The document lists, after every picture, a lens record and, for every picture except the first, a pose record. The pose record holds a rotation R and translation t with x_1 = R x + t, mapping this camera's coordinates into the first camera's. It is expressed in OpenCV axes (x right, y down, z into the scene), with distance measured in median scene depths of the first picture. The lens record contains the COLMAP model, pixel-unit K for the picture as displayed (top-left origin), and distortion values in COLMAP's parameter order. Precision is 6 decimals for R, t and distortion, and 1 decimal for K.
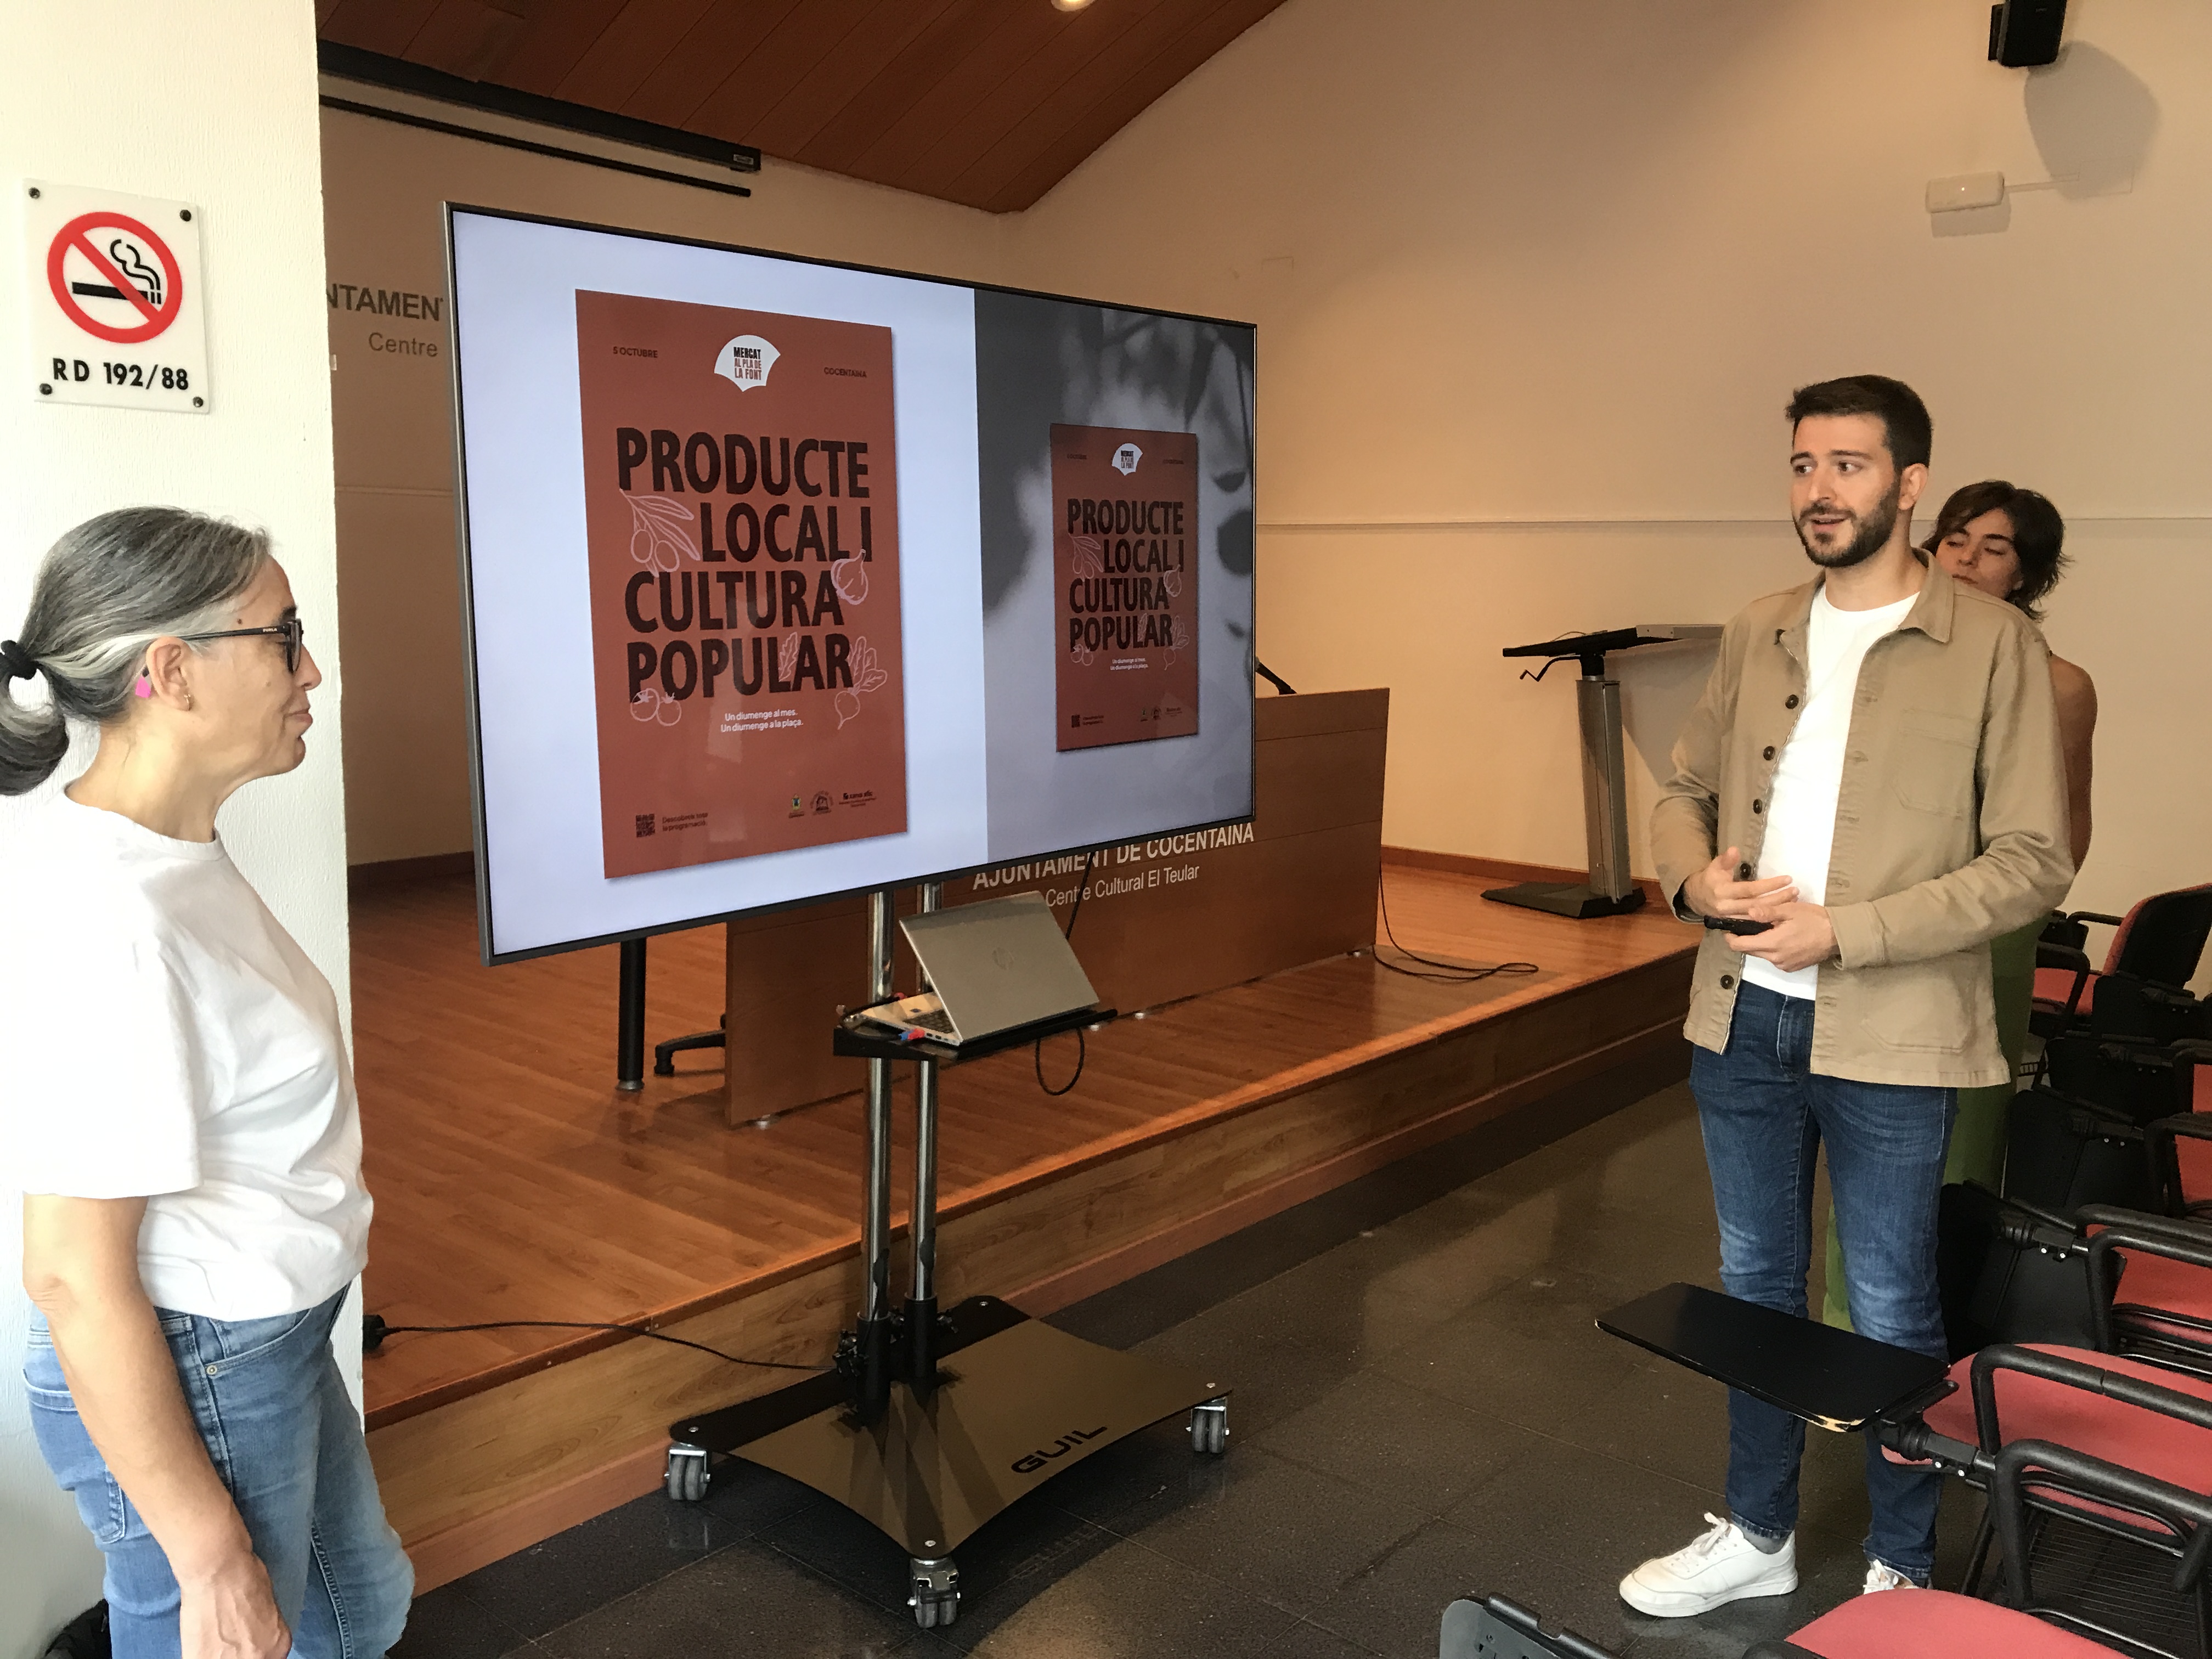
lens RADIAL K [[1835.9, 0, 1106.0], [0, 1835.9, 829.5], [0, 0, 1]] dist [-0.019442, -0.013679]
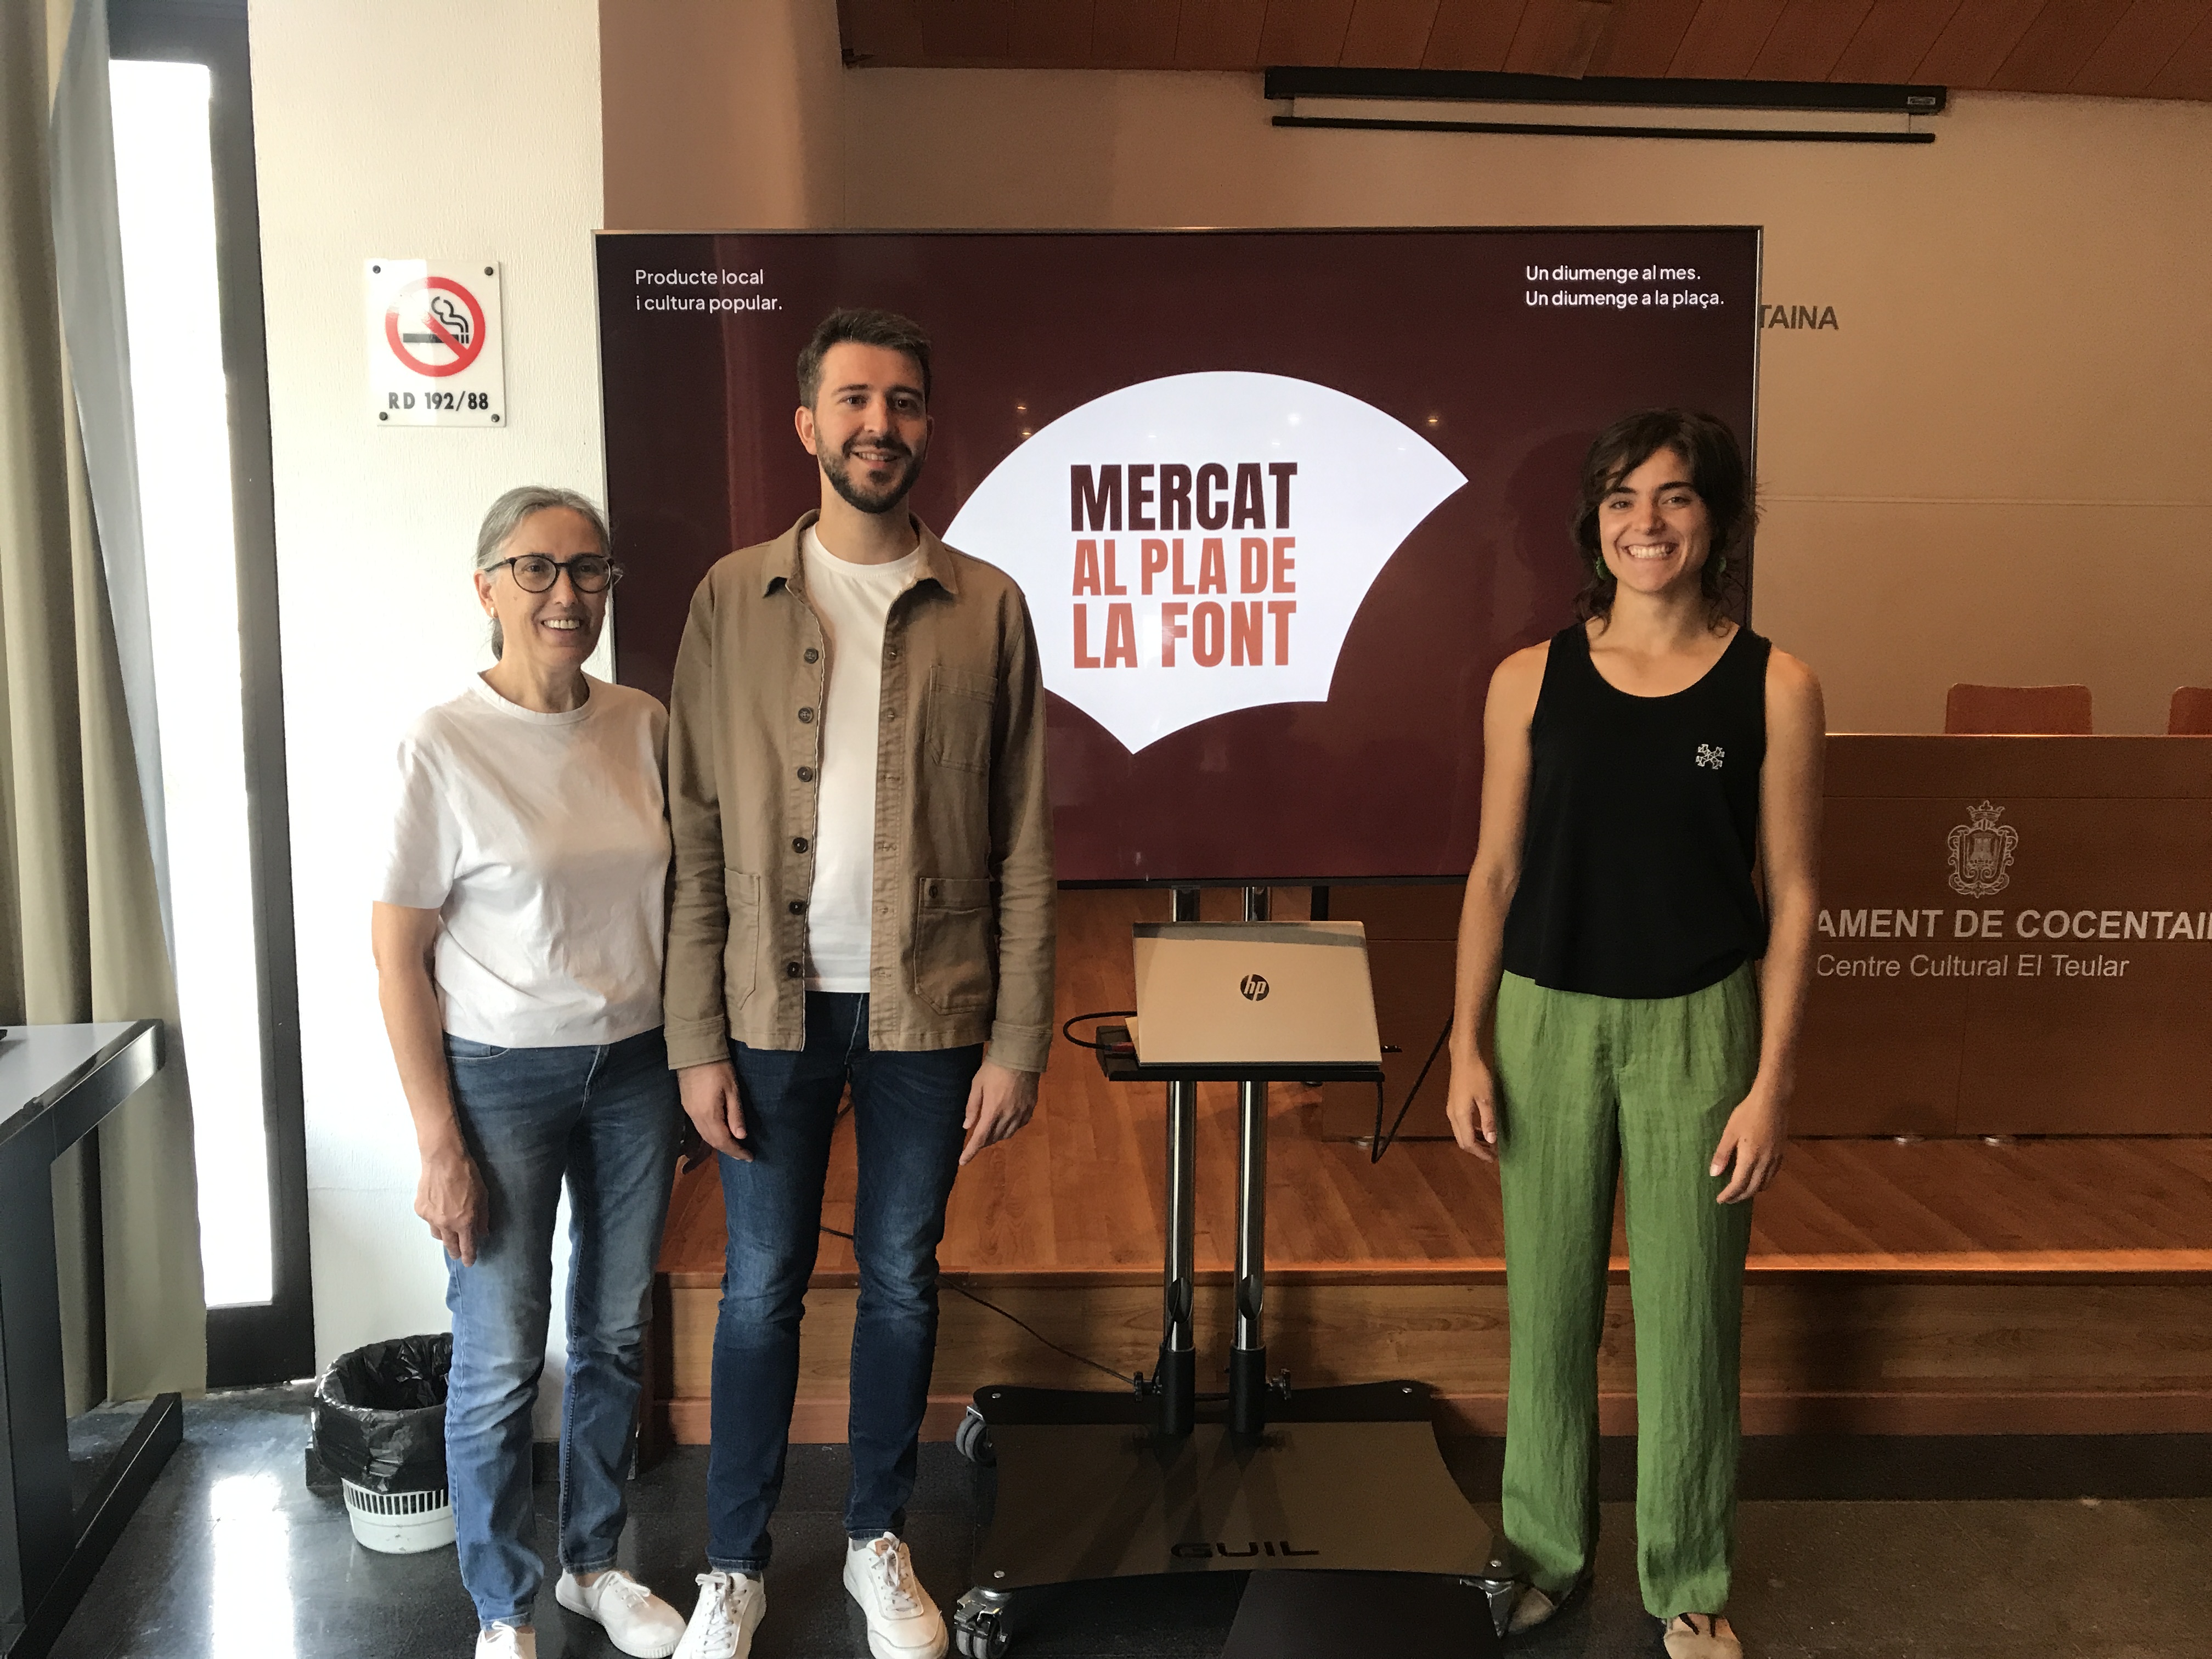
lens RADIAL K [[1825.8, 0, 1106.0], [0, 1825.8, 829.5], [0, 0, 1]] dist [-0.008195, -0.011132]
pose [[0.655585, 0.095601, -0.749045, 0.770067], [-0.102112, 0.994066, 0.037502, -0.042094], [0.748185, 0.051901, 0.661457, 0.503972]]
